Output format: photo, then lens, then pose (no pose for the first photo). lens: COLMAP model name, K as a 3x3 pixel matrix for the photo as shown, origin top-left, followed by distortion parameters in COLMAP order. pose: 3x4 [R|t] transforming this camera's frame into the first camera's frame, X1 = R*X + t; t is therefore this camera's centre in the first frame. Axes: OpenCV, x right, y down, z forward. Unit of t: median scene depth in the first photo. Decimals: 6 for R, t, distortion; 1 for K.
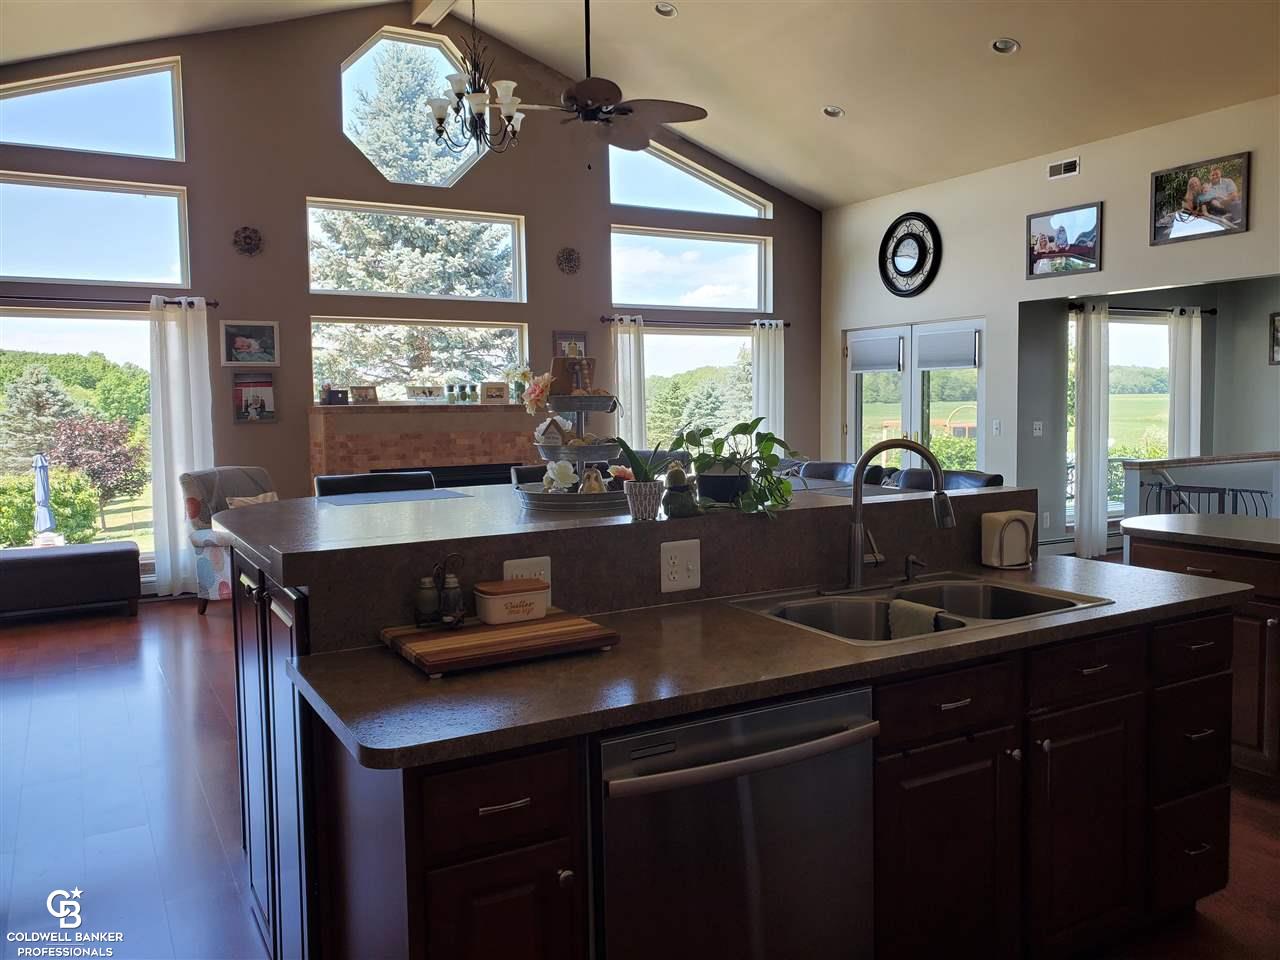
lens RADIAL K [[1012.1, 0, 641.1], [0, 1012.1, 458.3], [0, 0, 1]] dist [-0.152428, 0.266540]
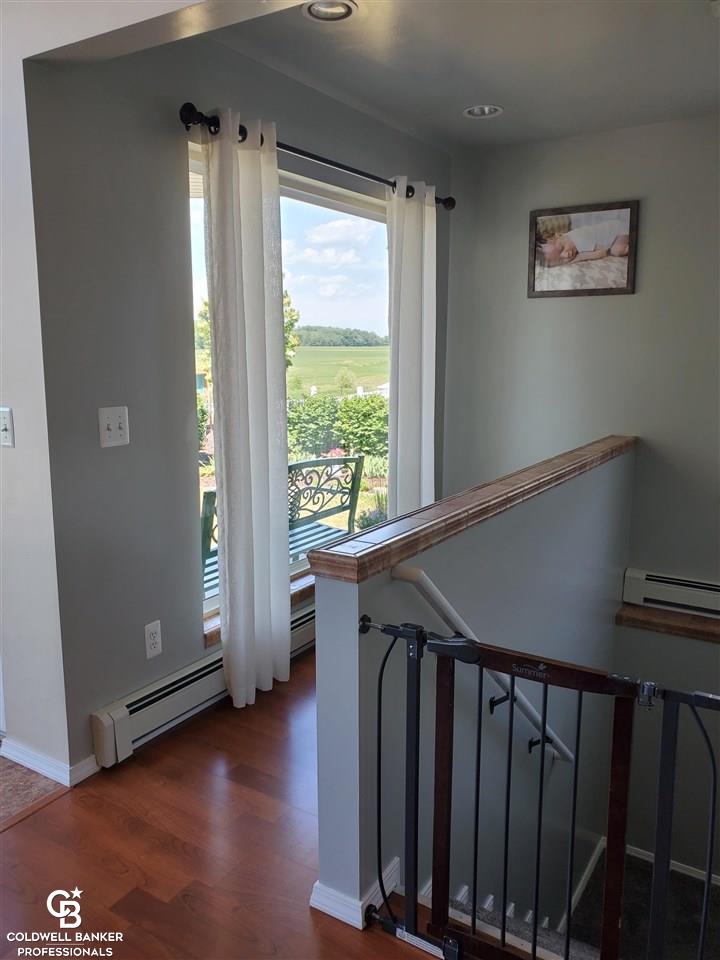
lens RADIAL K [[755.5, 0, 357.8], [0, 755.5, 474.0], [0, 0, 1]] dist [0.069916, -0.239281]
pose [[0.879031, -0.066333, 0.472127, 0.313746], [0.016248, 0.993867, 0.109386, -0.039233], [-0.476487, -0.088482, 0.874718, 0.634163]]
